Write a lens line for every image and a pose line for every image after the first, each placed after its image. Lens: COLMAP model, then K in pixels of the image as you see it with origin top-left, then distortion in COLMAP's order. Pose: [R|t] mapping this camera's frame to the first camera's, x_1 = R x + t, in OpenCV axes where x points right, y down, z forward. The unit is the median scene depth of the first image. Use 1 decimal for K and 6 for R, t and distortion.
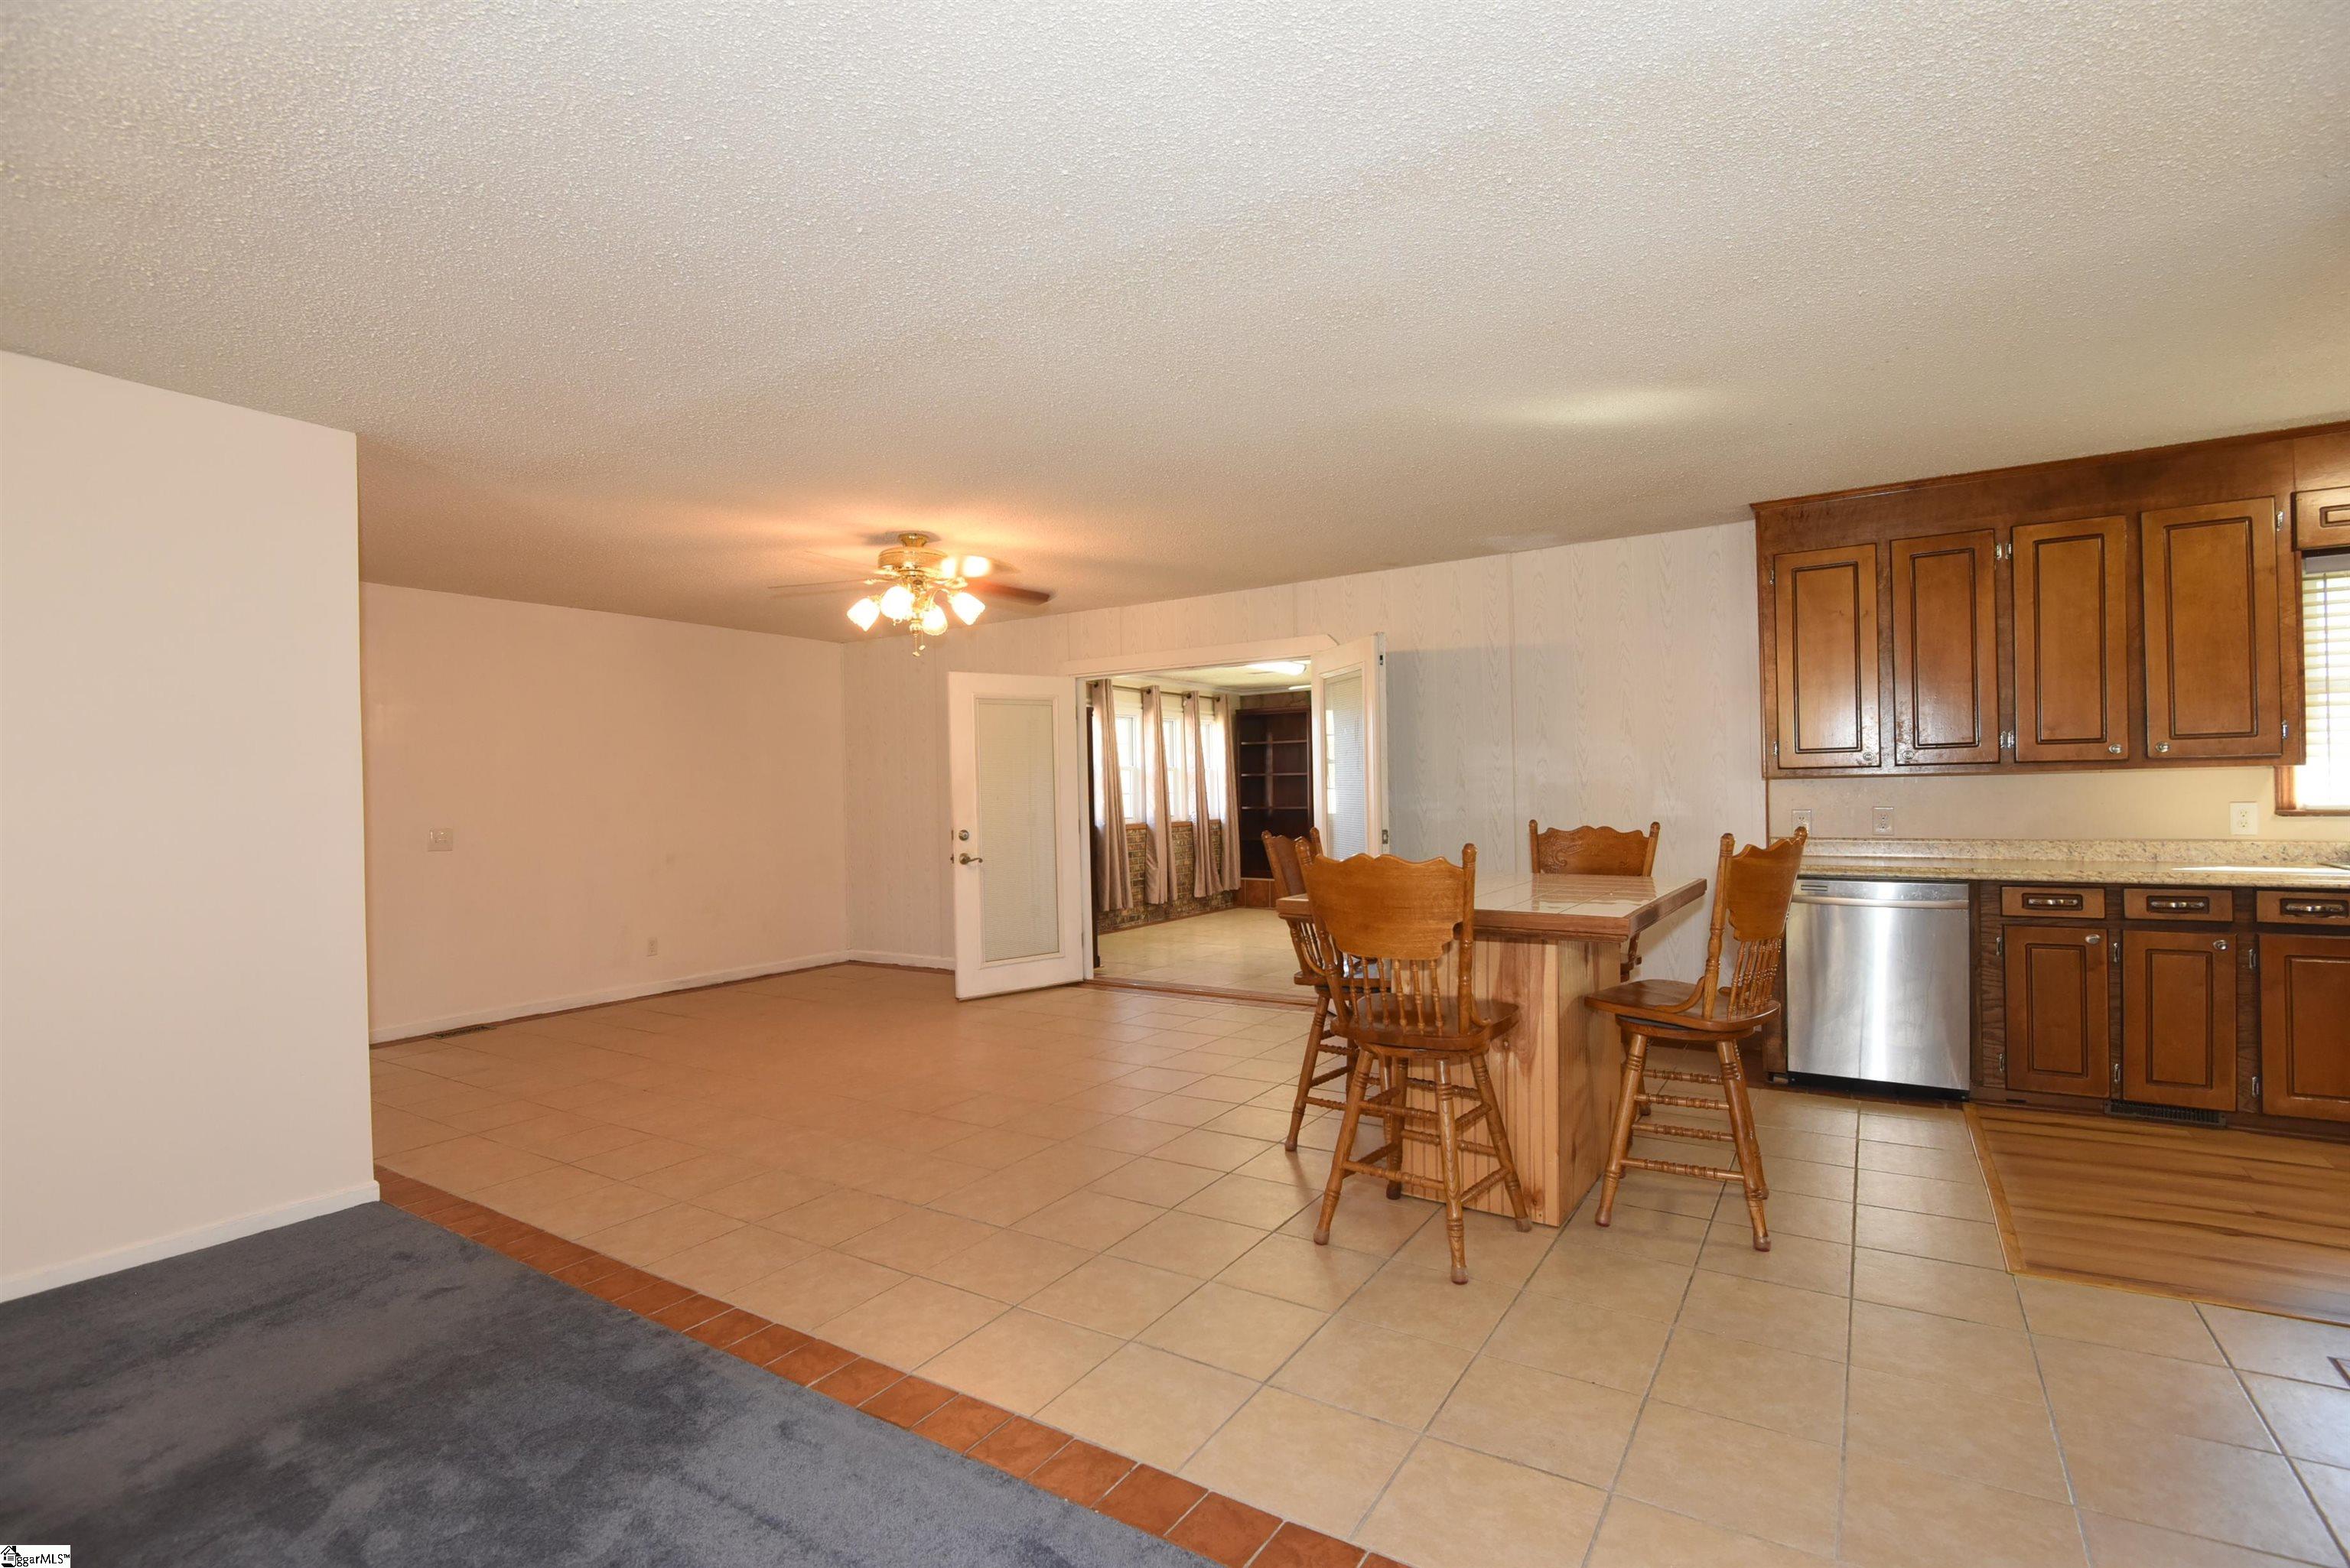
lens RADIAL K [[1076.7, 0, 1185.0], [0, 1076.7, 791.1], [0, 0, 1]] dist [-0.009483, -0.007989]
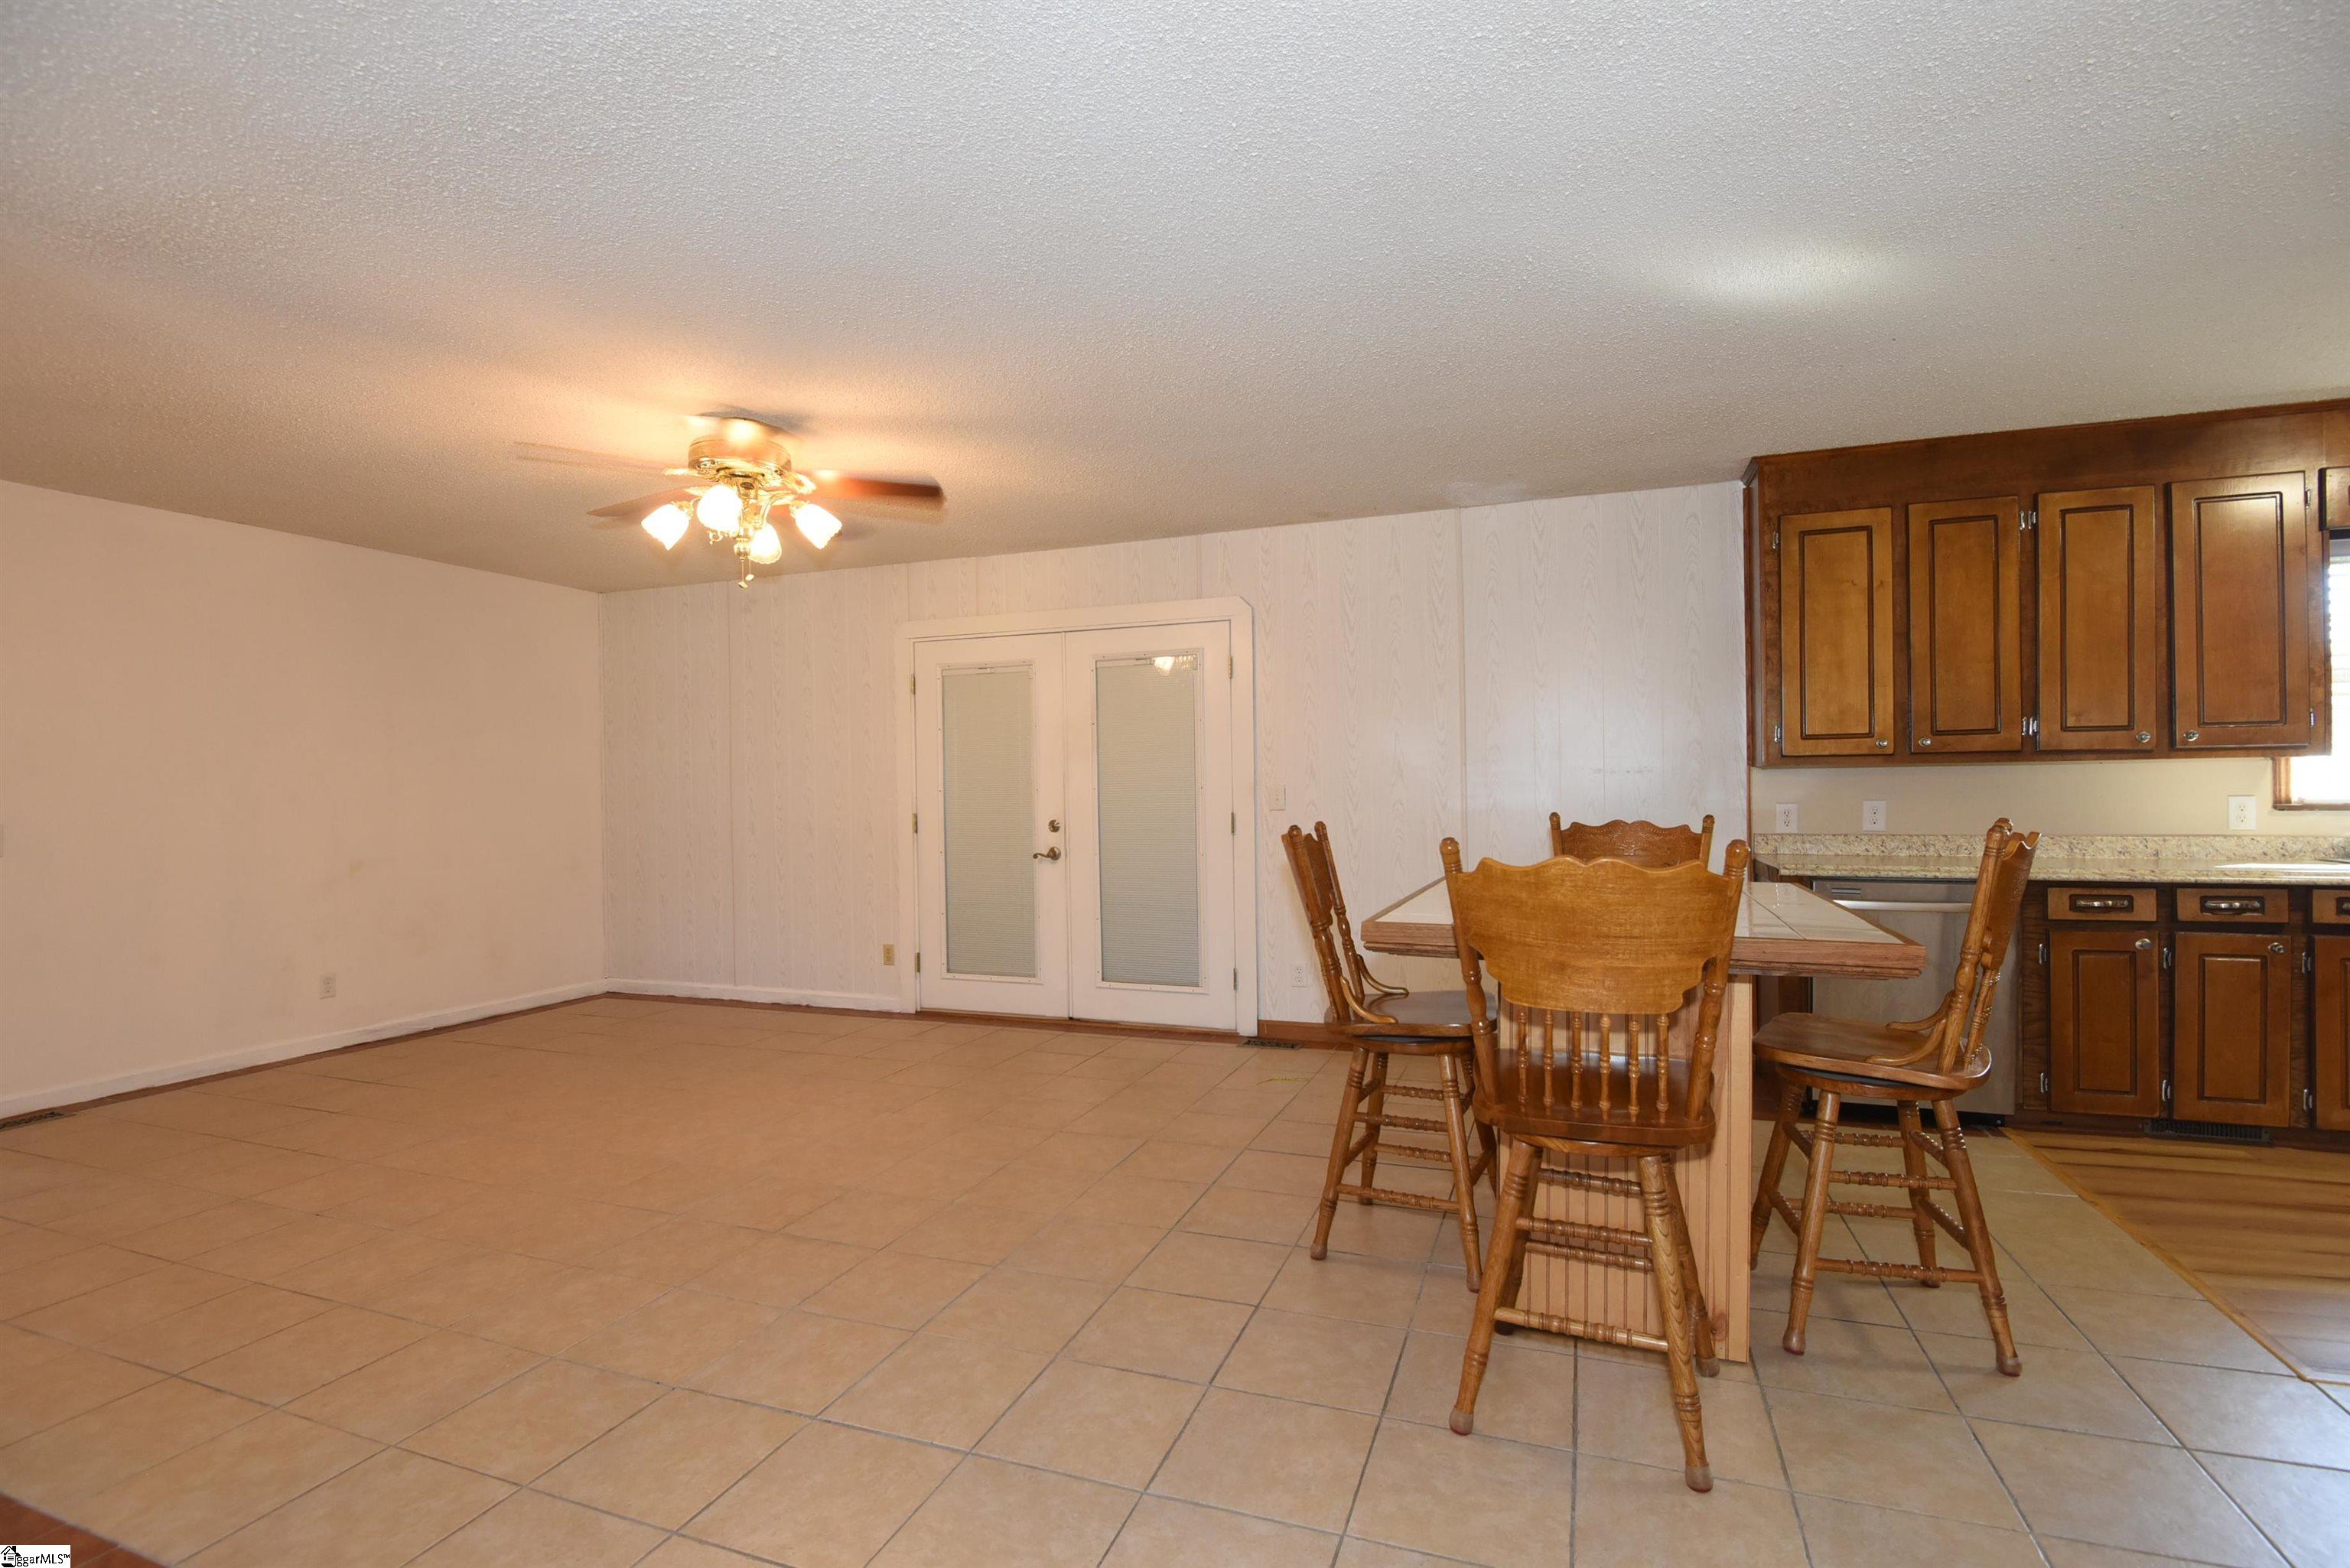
lens RADIAL K [[1076.7, 0, 1185.0], [0, 1076.7, 791.1], [0, 0, 1]] dist [-0.009483, -0.007989]
pose [[0.976390, 0.006811, 0.215910, -0.144323], [-0.006756, 0.999977, -0.000991, 0.014291], [-0.215912, -0.000491, 0.976413, 0.284859]]
